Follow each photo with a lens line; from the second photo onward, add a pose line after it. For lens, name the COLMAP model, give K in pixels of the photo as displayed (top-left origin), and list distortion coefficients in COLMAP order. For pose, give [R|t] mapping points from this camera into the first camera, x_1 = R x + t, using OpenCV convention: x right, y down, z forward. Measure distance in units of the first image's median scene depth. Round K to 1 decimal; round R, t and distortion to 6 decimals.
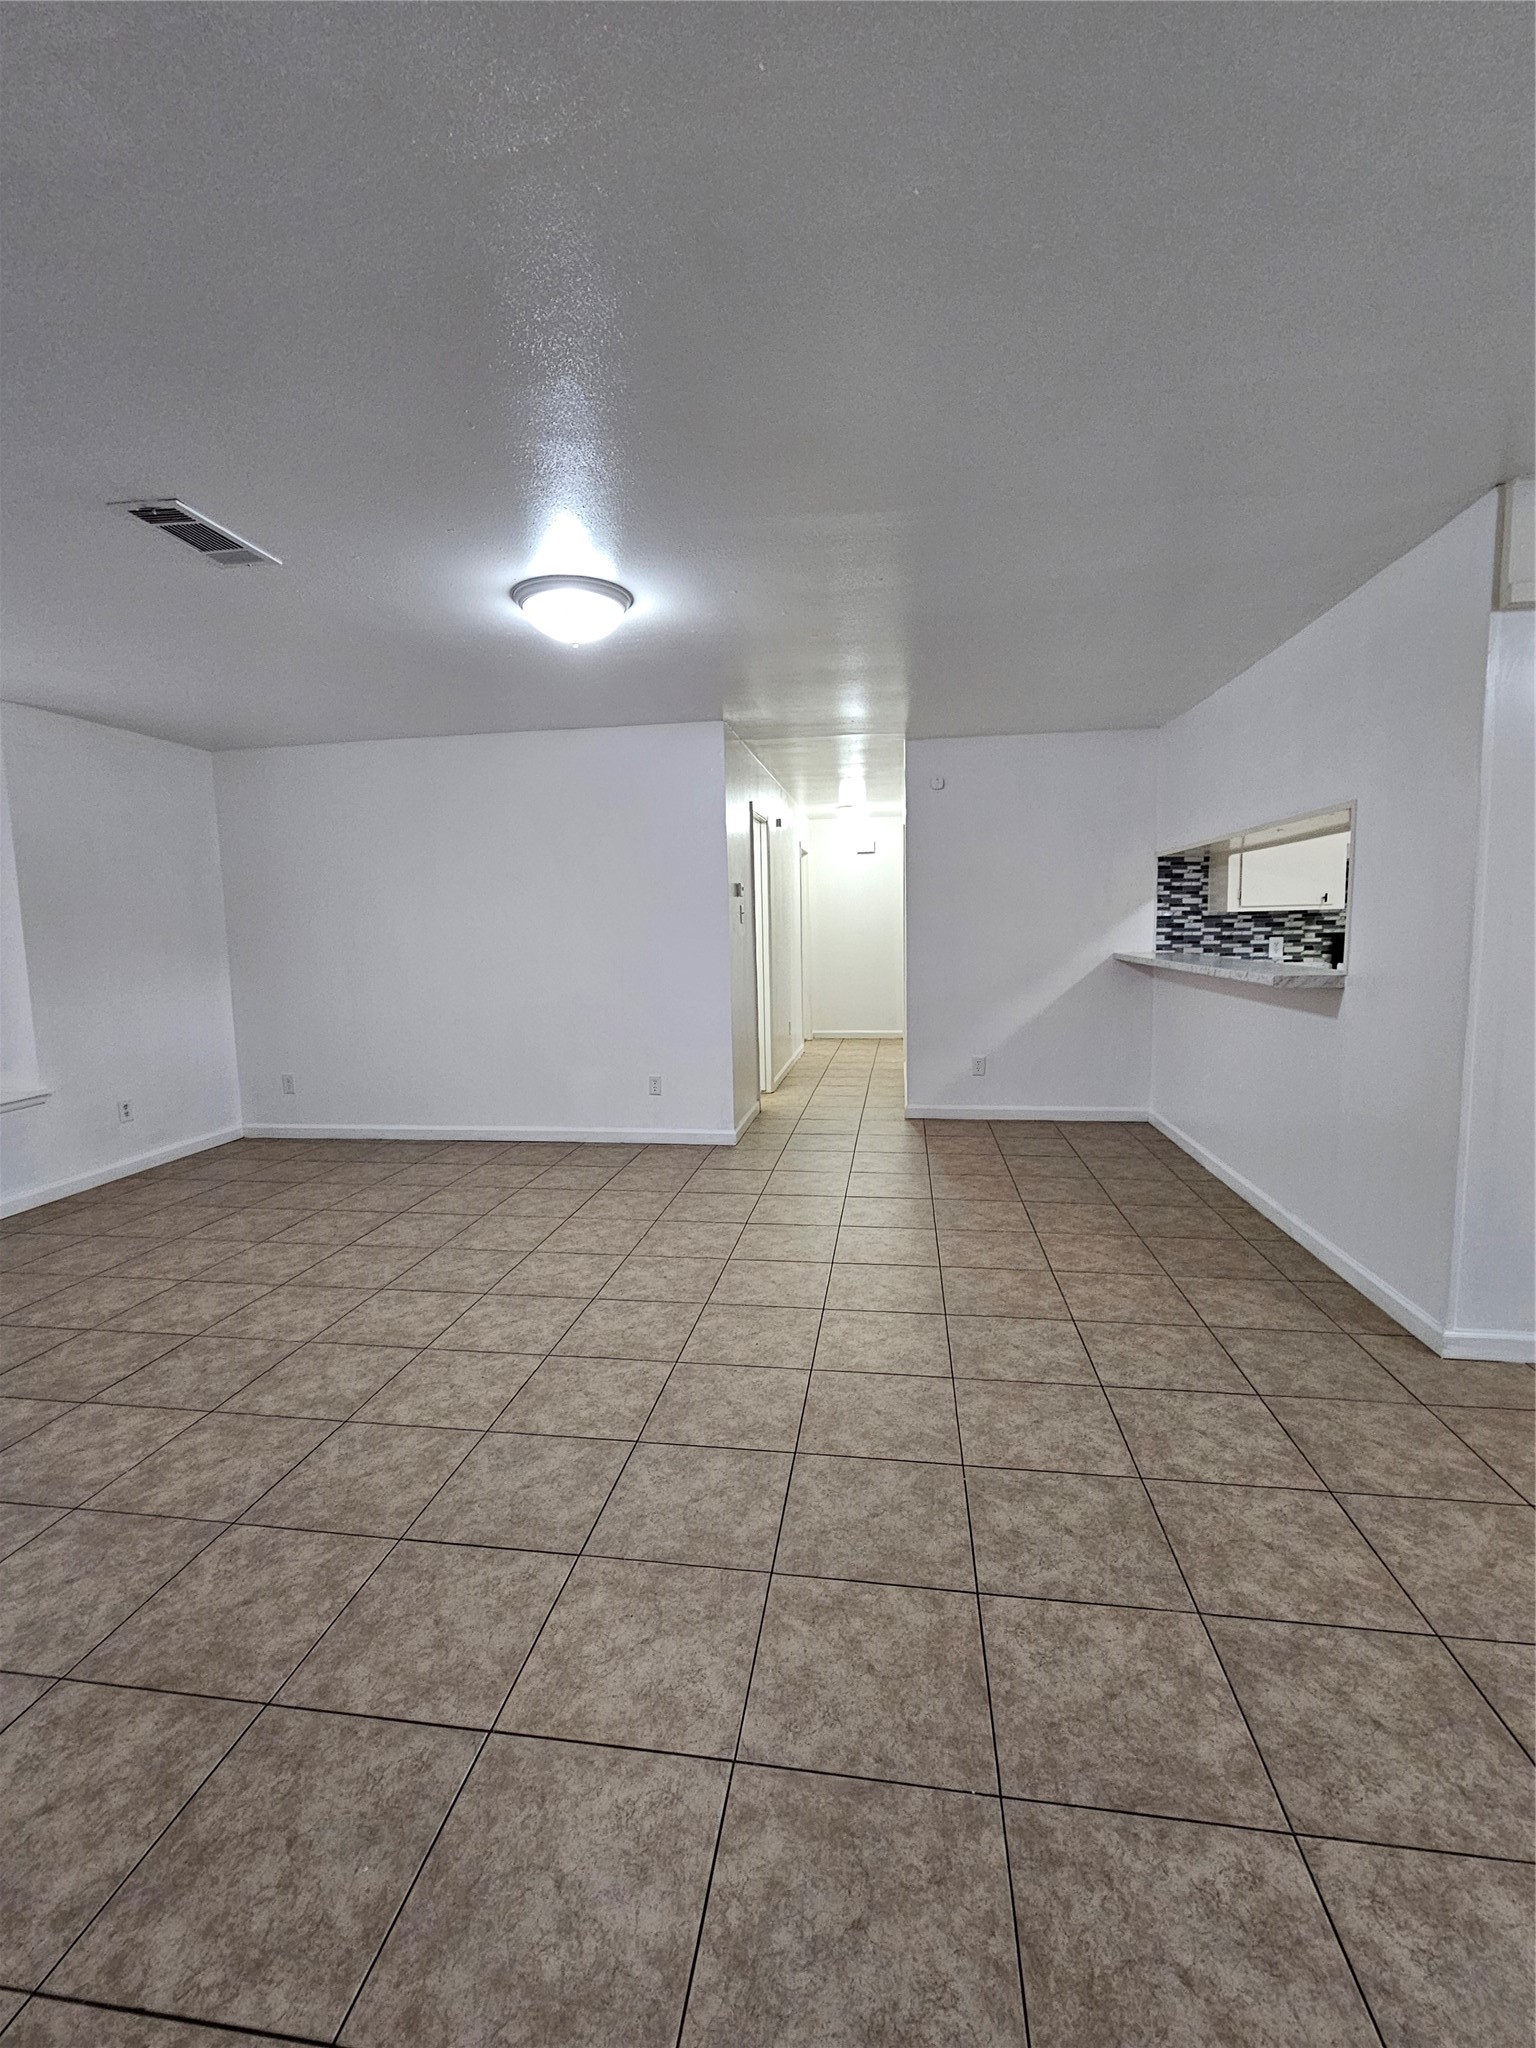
lens RADIAL K [[879.3, 0, 763.8], [0, 879.3, 1020.8], [0, 0, 1]] dist [-0.003238, 0.001172]
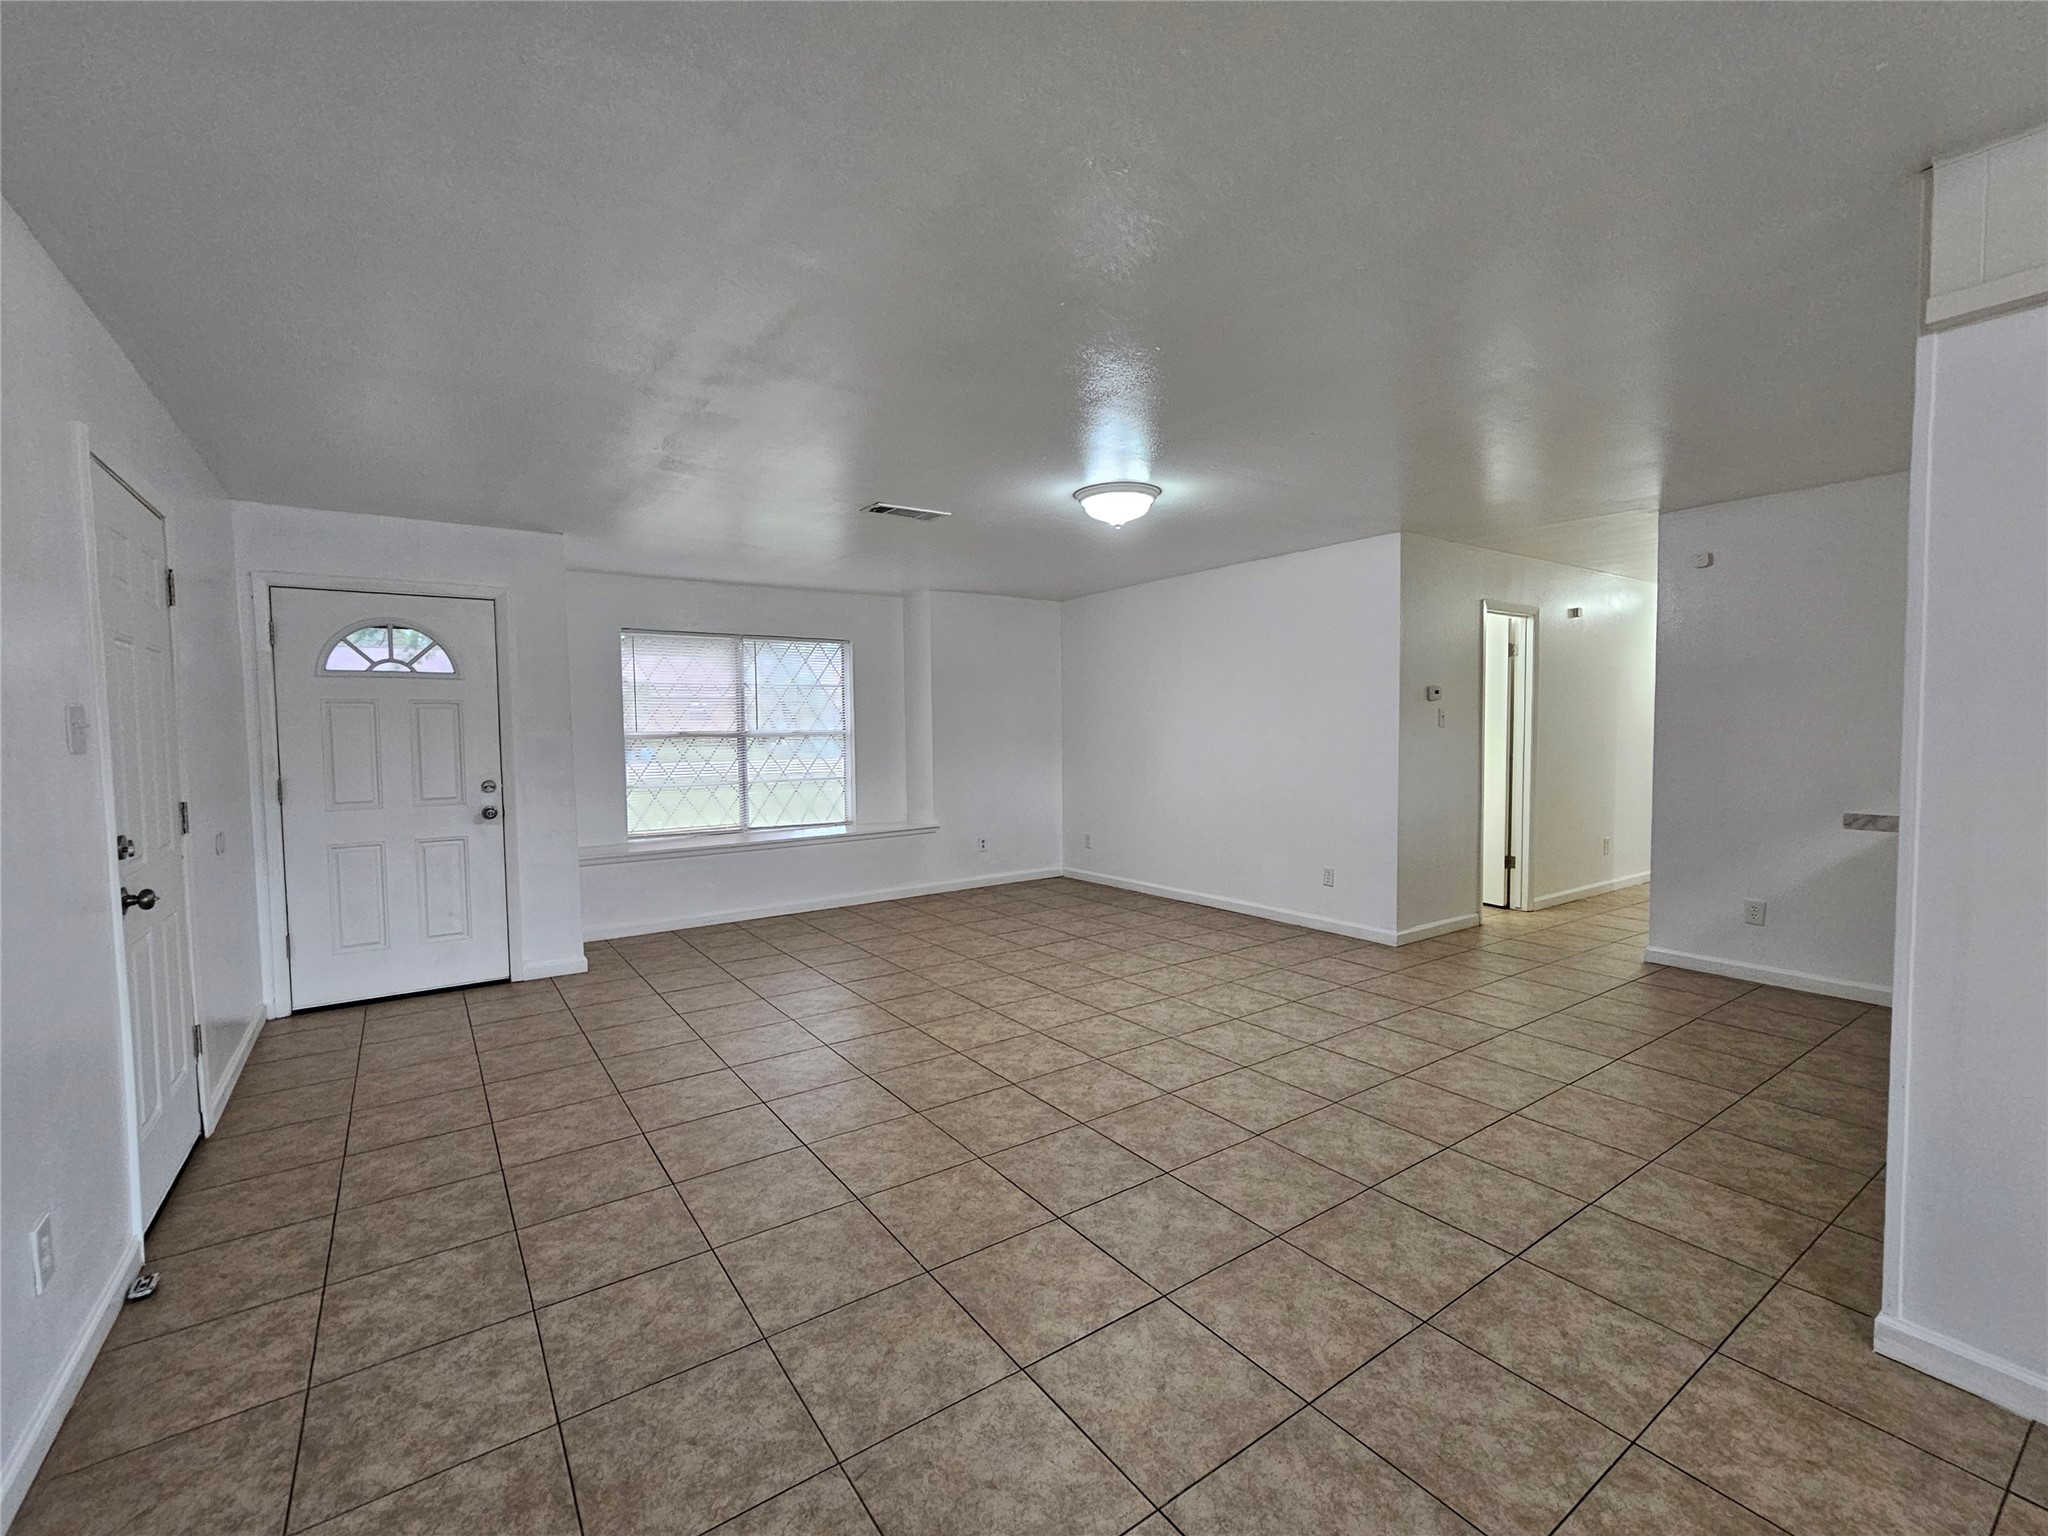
lens RADIAL K [[879.3, 0, 1018.4], [0, 879.3, 775.5], [0, 0, 1]] dist [-0.003238, 0.001172]
pose [[0.687594, 0.052749, -0.724177, 0.575503], [-0.083578, 0.996478, -0.006773, -0.016726], [0.721269, 0.065182, 0.689581, -0.027050]]
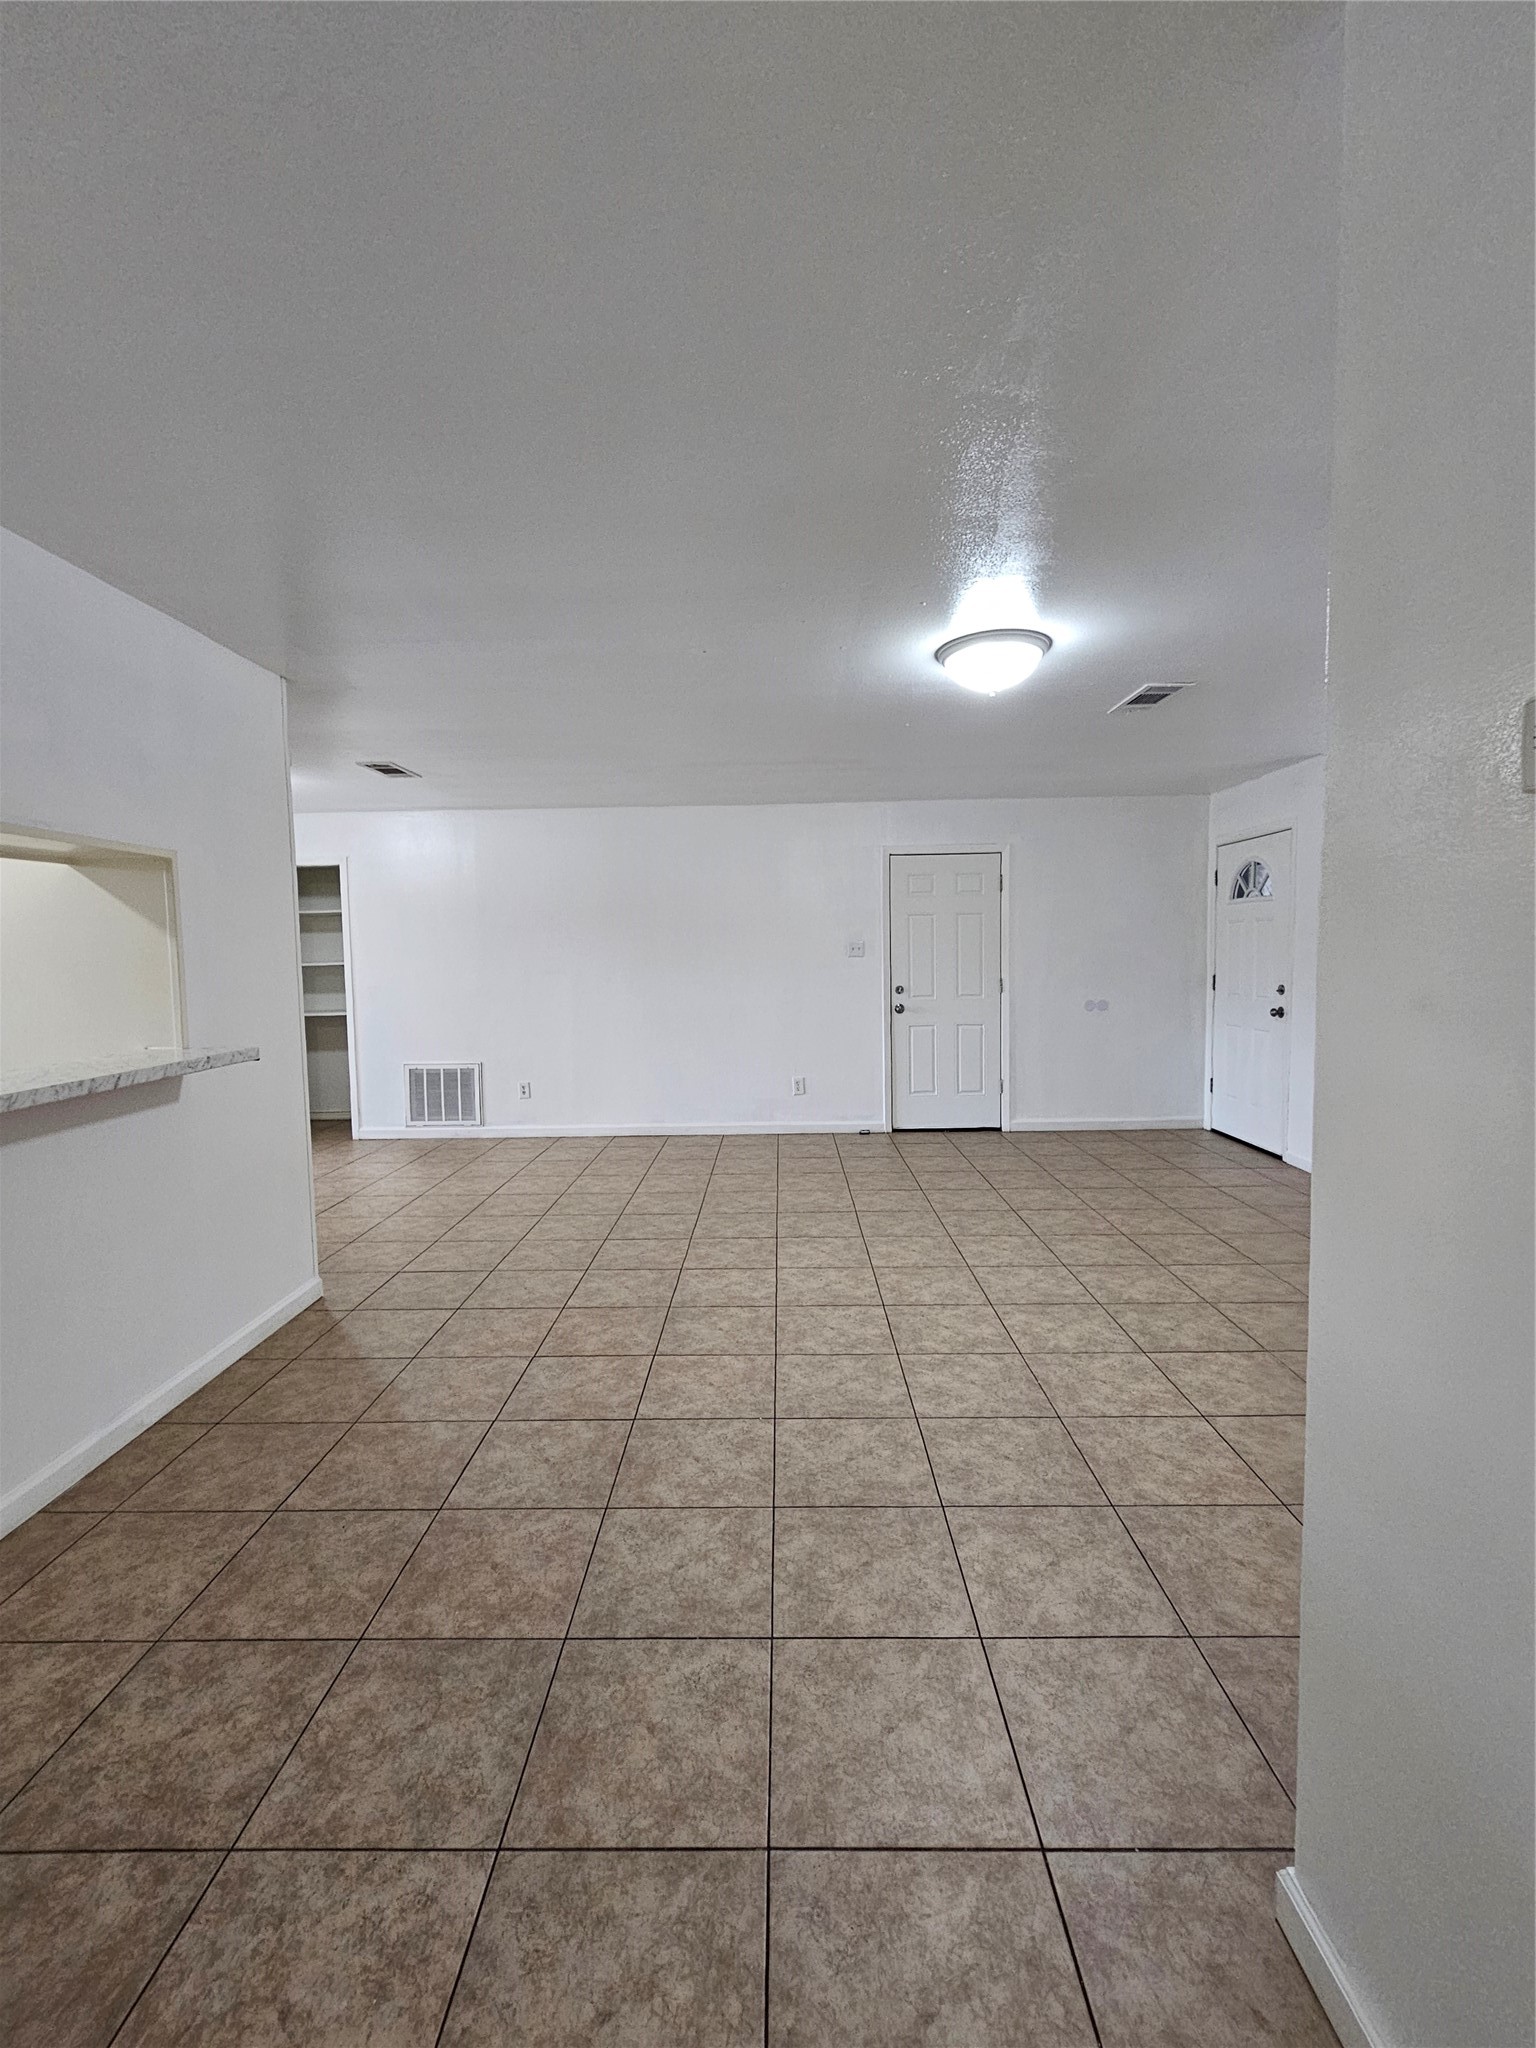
lens RADIAL K [[879.3, 0, 764.7], [0, 879.3, 1028.4], [0, 0, 1]] dist [-0.003238, 0.001172]
pose [[-0.990115, 0.050803, -0.130734, 0.179564], [0.024180, 0.979967, 0.197685, -0.205775], [0.138159, 0.192570, -0.971509, 1.719644]]
